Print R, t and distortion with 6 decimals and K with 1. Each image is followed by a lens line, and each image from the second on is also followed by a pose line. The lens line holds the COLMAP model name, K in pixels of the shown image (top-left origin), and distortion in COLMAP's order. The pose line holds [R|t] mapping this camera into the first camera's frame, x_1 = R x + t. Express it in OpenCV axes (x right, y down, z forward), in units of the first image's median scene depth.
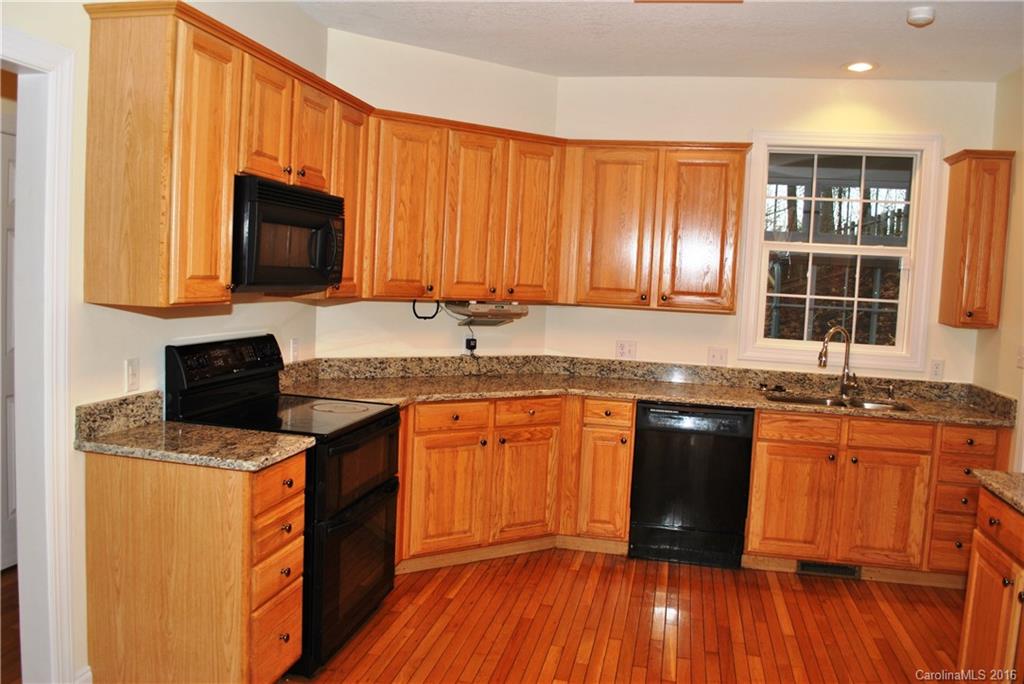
lens RADIAL K [[806.3, 0, 512.0], [0, 806.3, 342.0], [0, 0, 1]] dist [-0.077051, -0.000215]
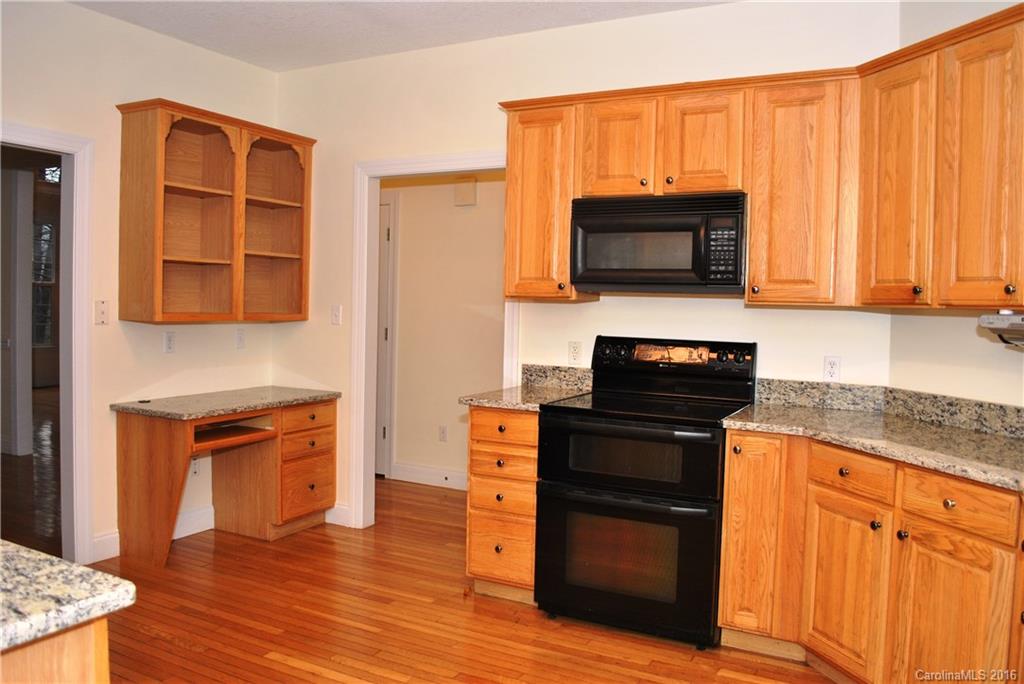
lens RADIAL K [[806.3, 0, 512.0], [0, 806.3, 342.0], [0, 0, 1]] dist [-0.077051, -0.000215]
pose [[-0.276380, -0.008709, -0.961009, 0.333343], [-0.116863, 0.992843, 0.024612, -0.000060], [0.953917, 0.119109, -0.275420, 0.456598]]
